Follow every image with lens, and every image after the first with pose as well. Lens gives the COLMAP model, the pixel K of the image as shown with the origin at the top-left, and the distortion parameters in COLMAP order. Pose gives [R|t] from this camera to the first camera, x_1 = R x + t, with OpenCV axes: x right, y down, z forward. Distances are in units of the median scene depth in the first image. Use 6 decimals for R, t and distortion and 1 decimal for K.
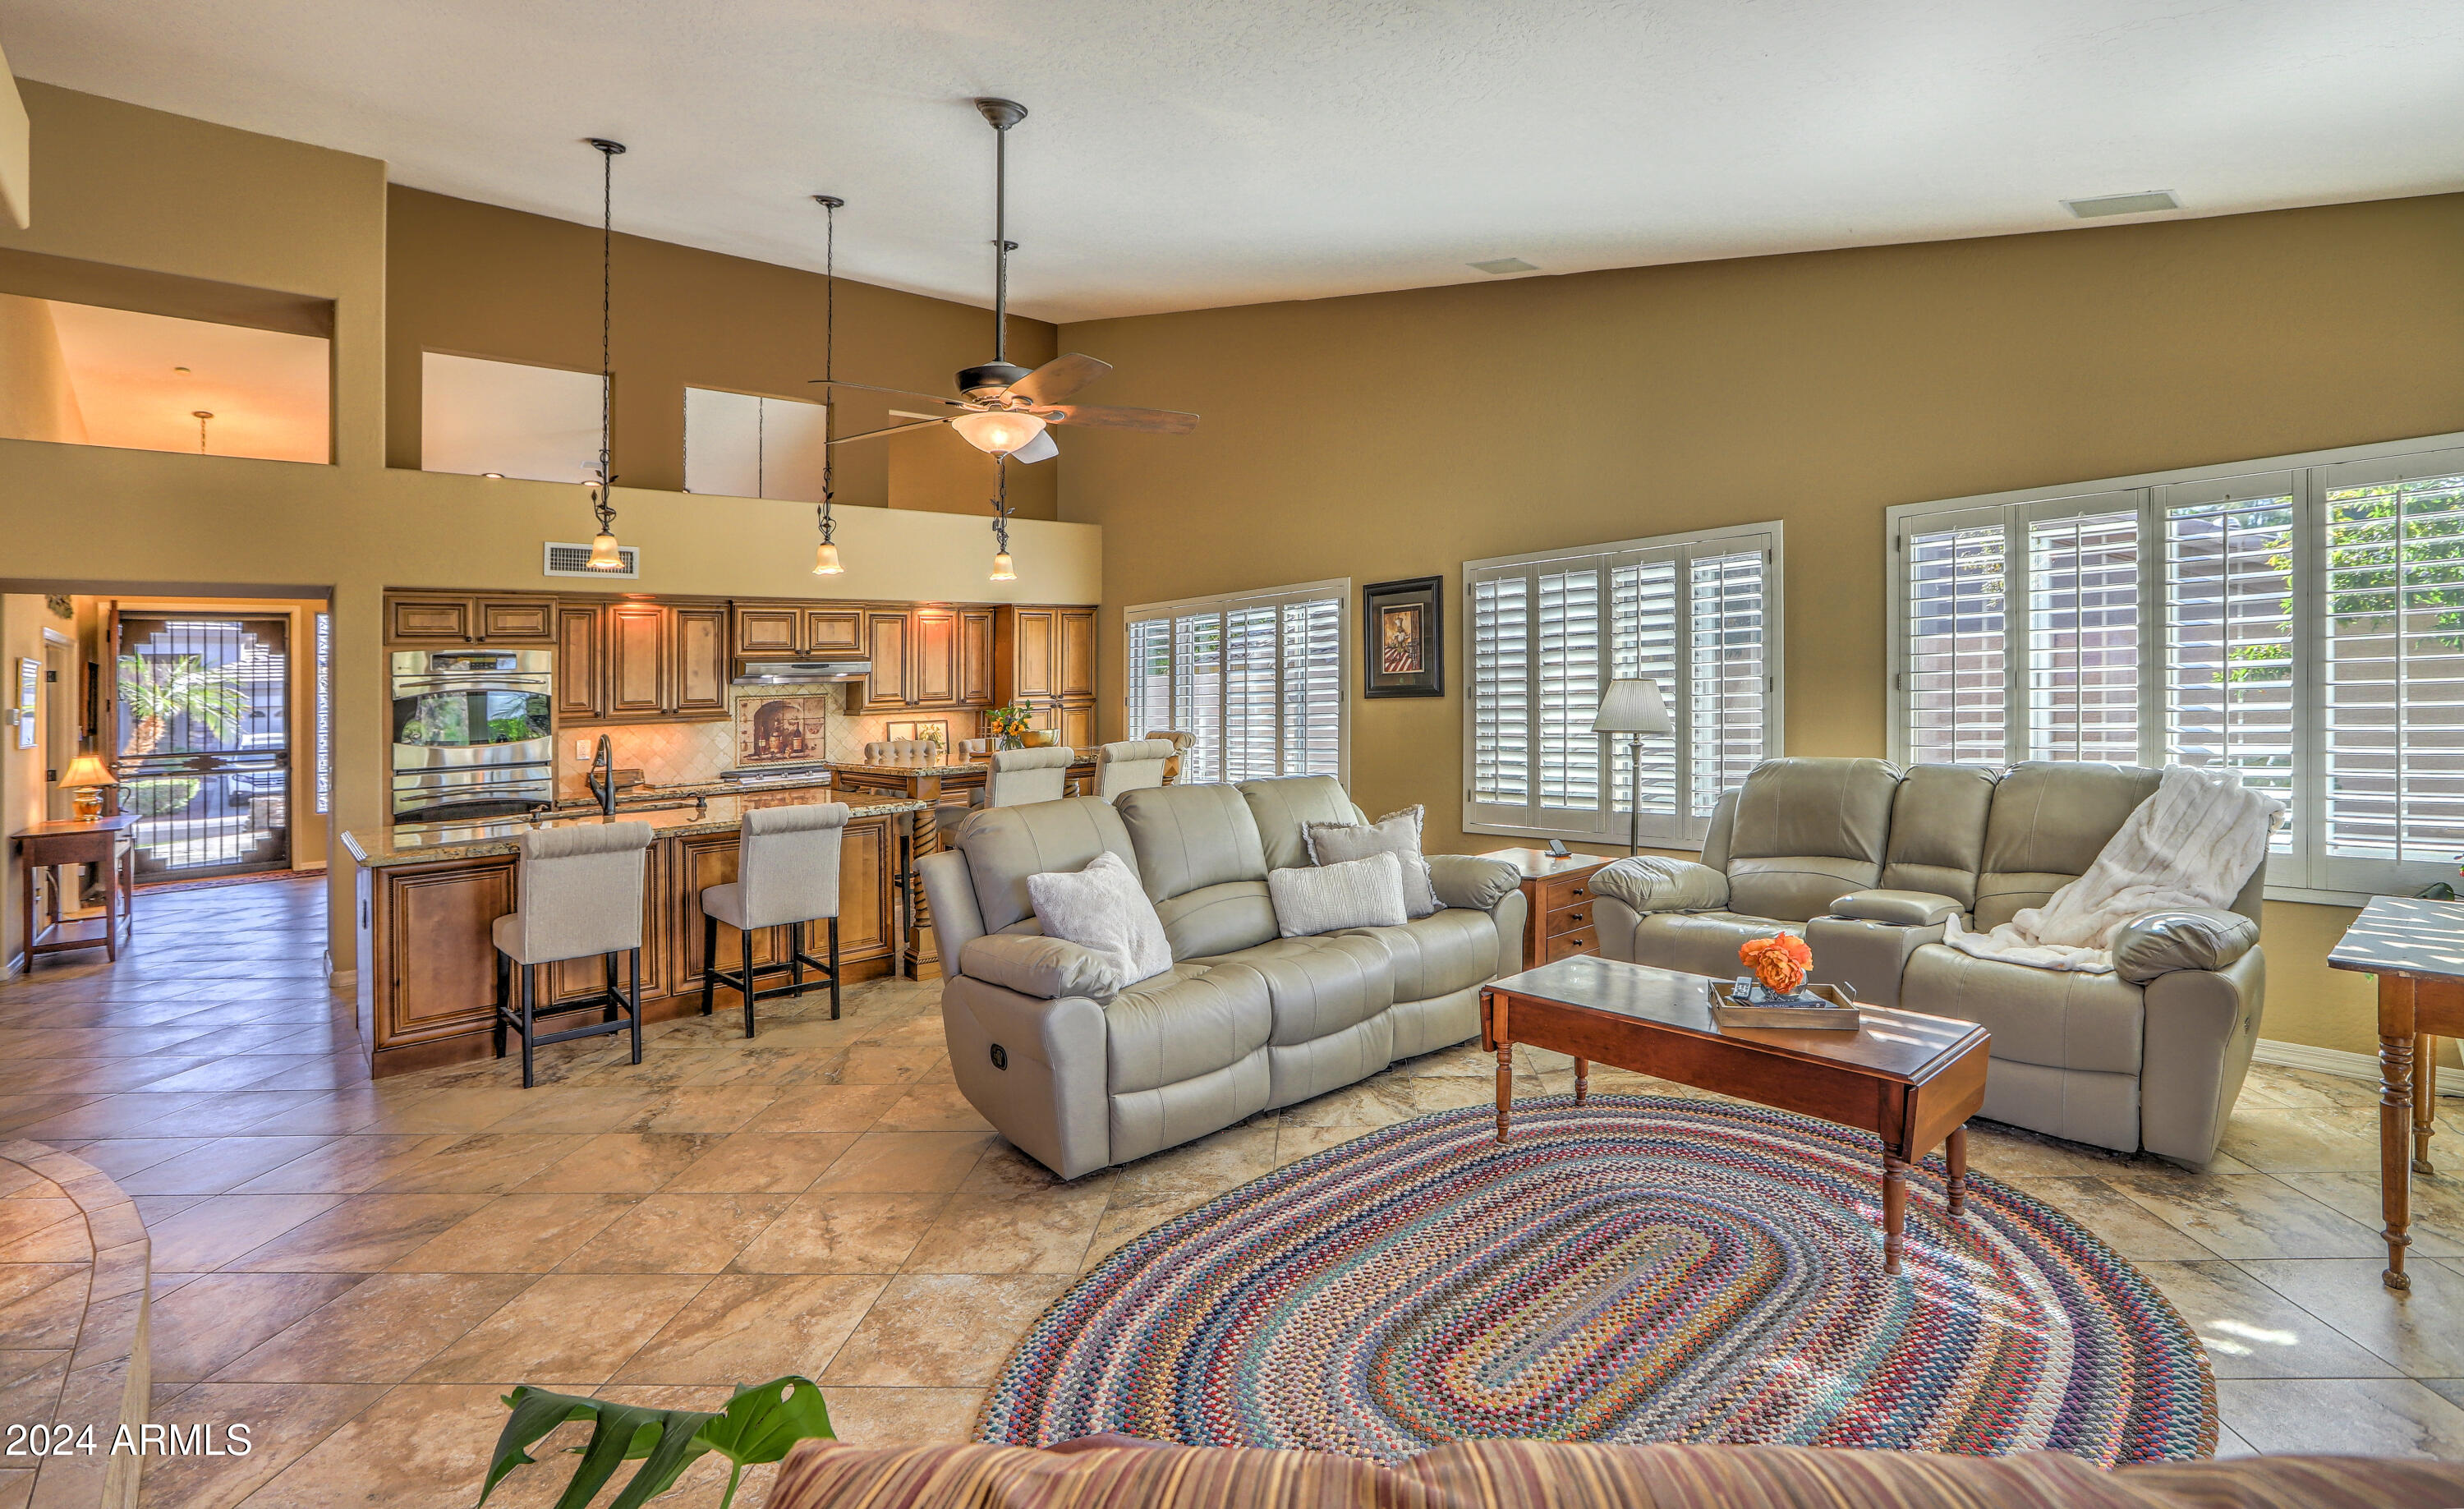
lens RADIAL K [[1140.2, 0, 1266.1], [0, 1140.2, 660.1], [0, 0, 1]] dist [0.000423, 0.000014]
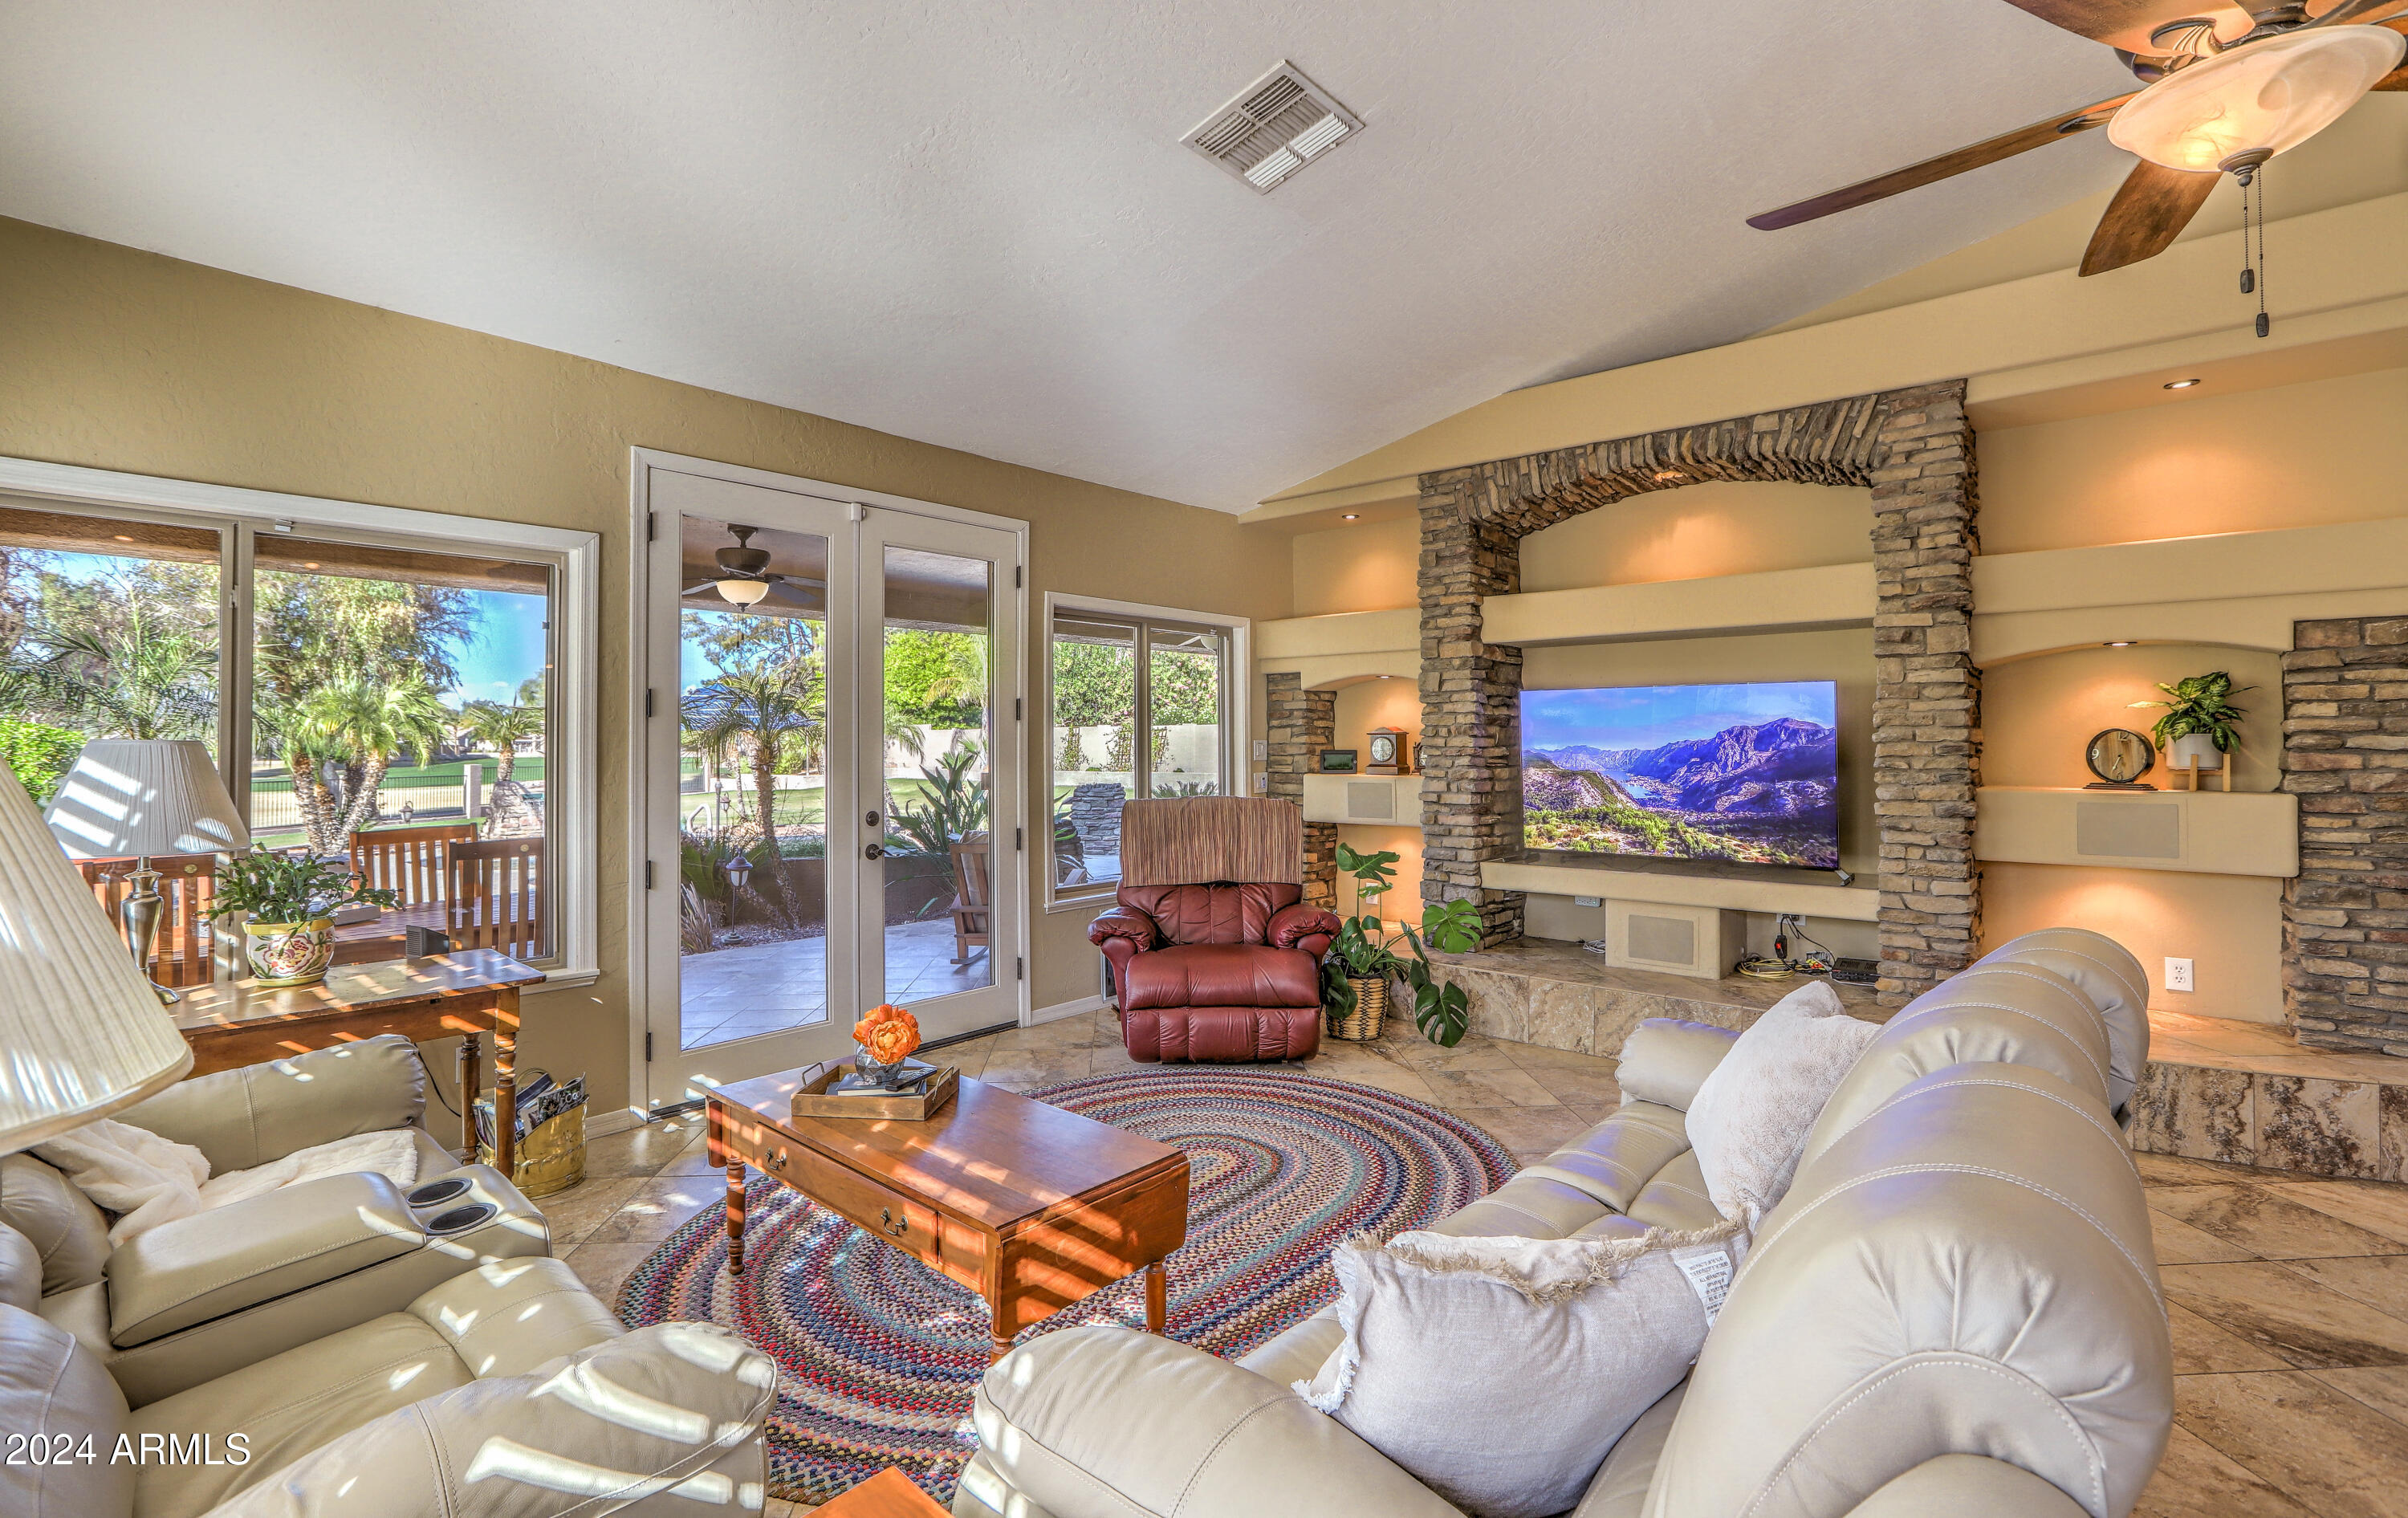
lens RADIAL K [[1083.8, 0, 1210.7], [0, 1083.8, 711.1], [0, 0, 1]] dist [-0.000072, 0.000536]
pose [[-0.992013, 0.034447, -0.121341, 0.123794], [0.040309, 0.998119, -0.046191, 0.023225], [0.119521, -0.050713, -0.991536, 0.896671]]
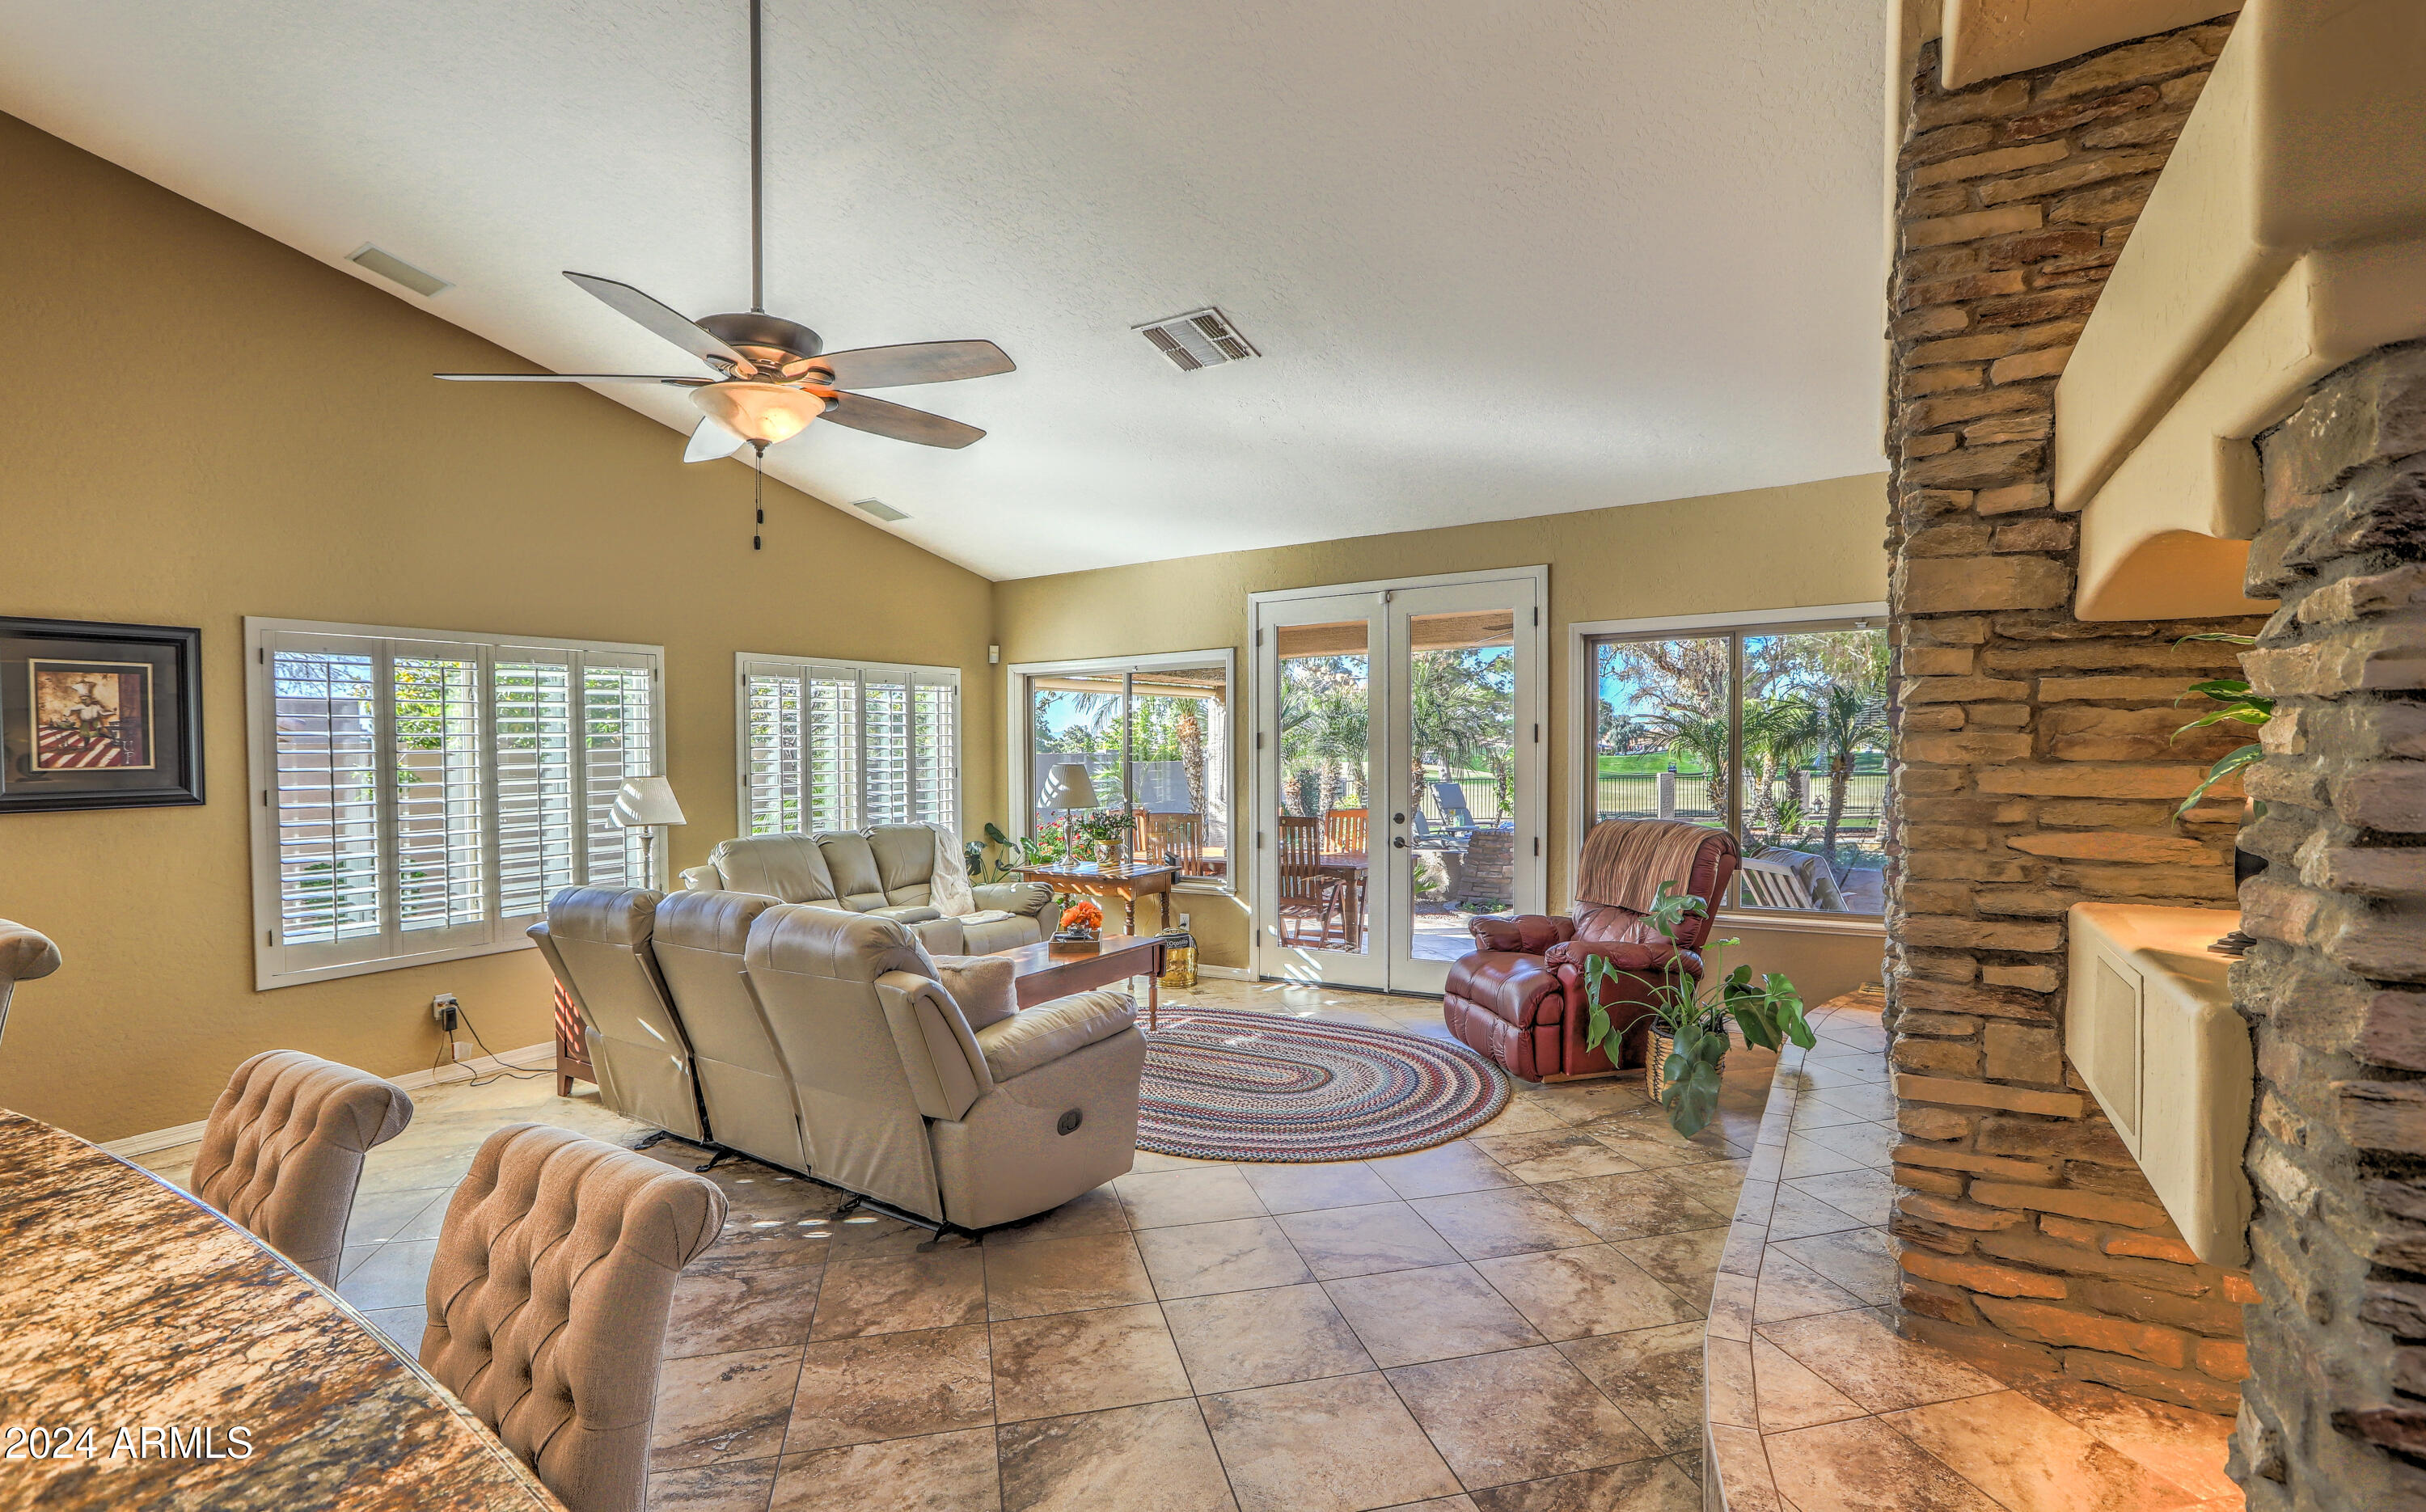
lens RADIAL K [[1109.5, 0, 1200.0], [0, 1109.5, 760.9], [0, 0, 1]] dist [-0.002647, -0.000091]
pose [[-0.269115, 0.032448, 0.962561, -0.648420], [0.006585, 0.999471, -0.031852, 0.030380], [-0.963086, -0.002234, -0.269186, 0.607561]]
